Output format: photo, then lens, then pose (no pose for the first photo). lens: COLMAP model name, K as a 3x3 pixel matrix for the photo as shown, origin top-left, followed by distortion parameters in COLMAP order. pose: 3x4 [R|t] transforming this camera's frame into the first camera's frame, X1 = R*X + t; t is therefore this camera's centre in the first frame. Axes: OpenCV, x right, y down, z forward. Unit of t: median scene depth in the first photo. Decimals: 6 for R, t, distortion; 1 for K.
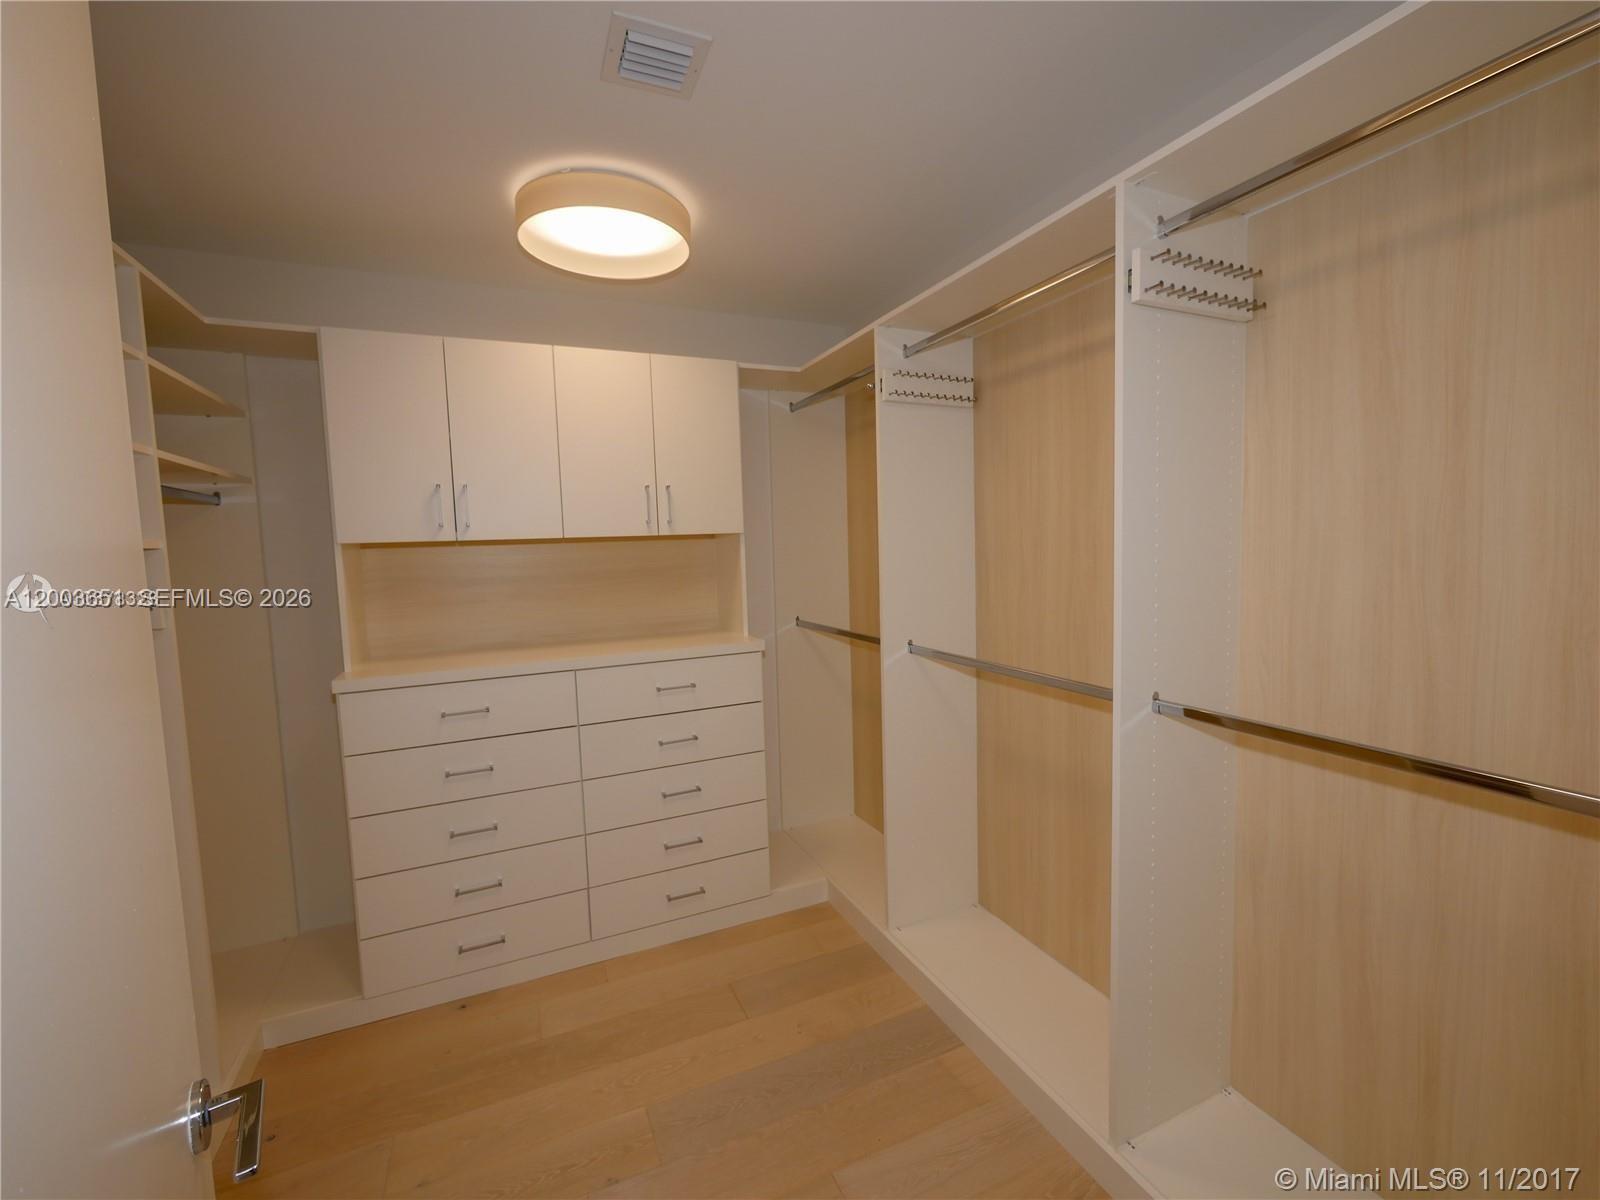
lens RADIAL K [[673.4, 0, 800.7], [0, 673.4, 596.1], [0, 0, 1]] dist [-0.004212, -0.000189]
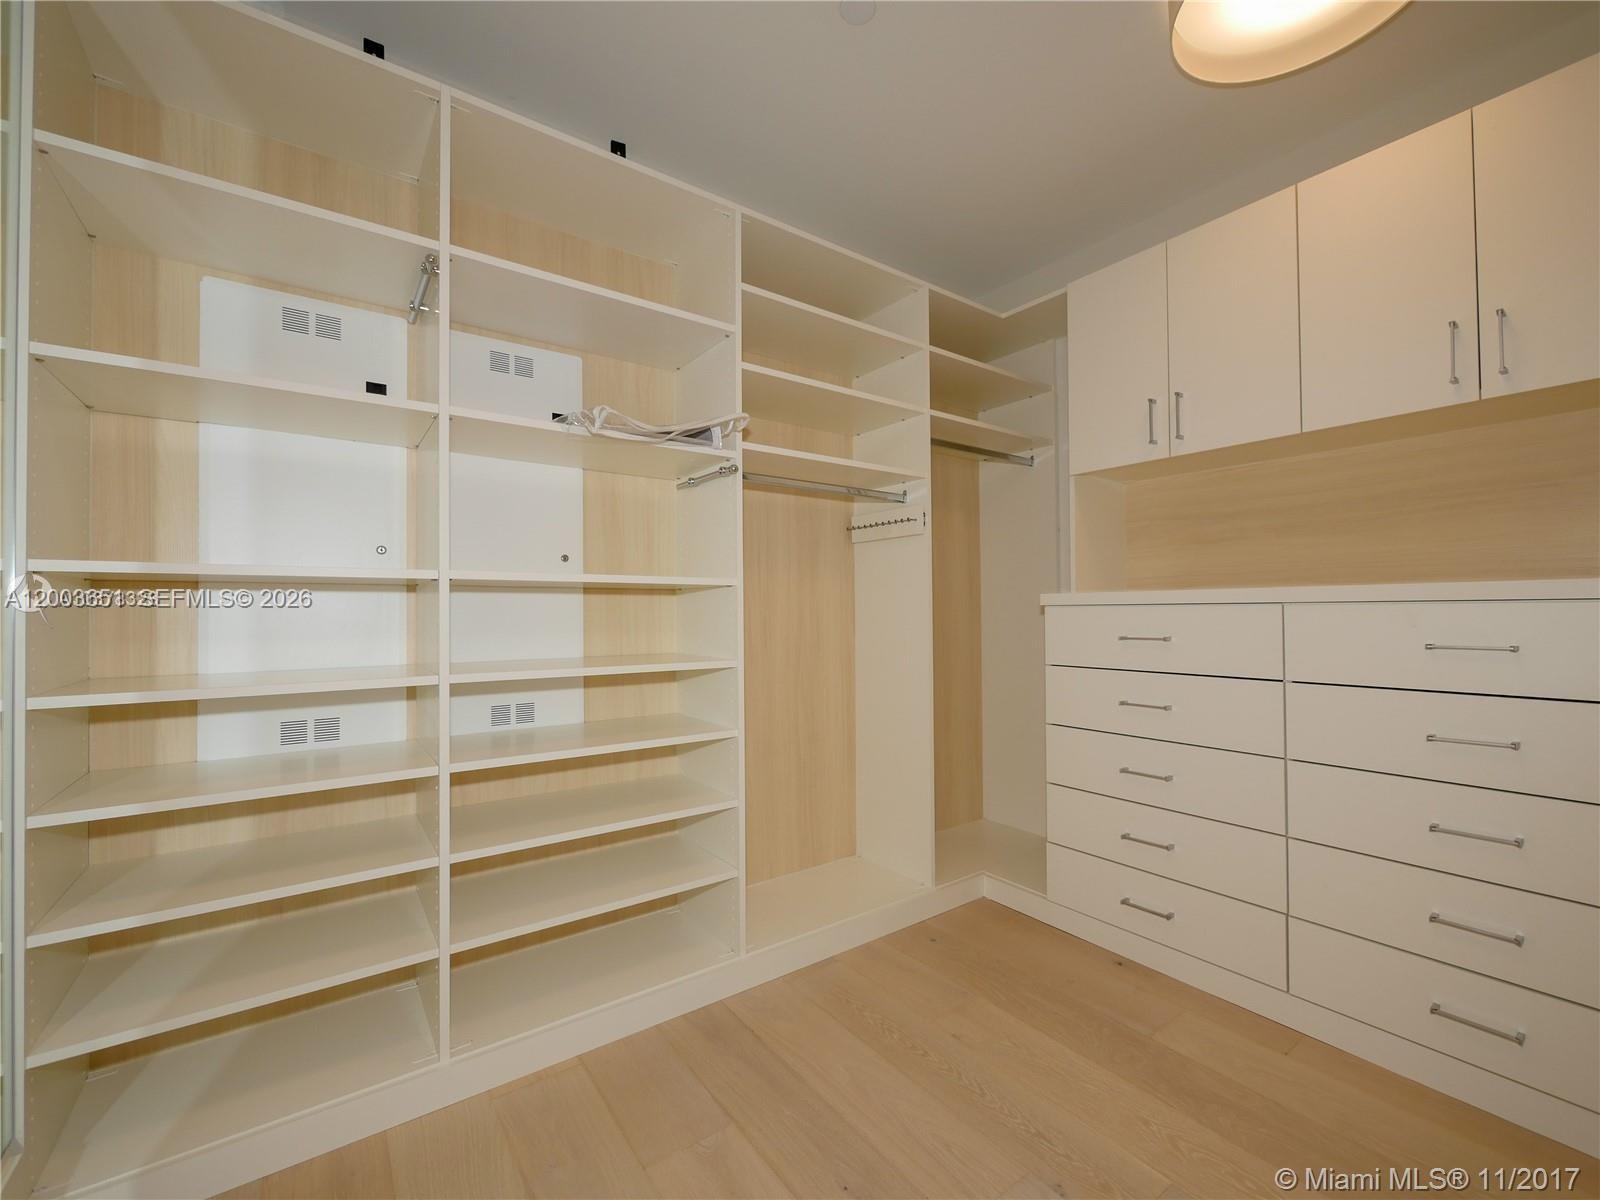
lens RADIAL K [[673.4, 0, 800.7], [0, 673.4, 596.1], [0, 0, 1]] dist [-0.004212, -0.000189]
pose [[0.200299, 0.005343, -0.979720, 0.301598], [-0.078609, 0.996849, -0.010635, 0.165887], [0.976576, 0.079145, 0.200088, 0.370253]]
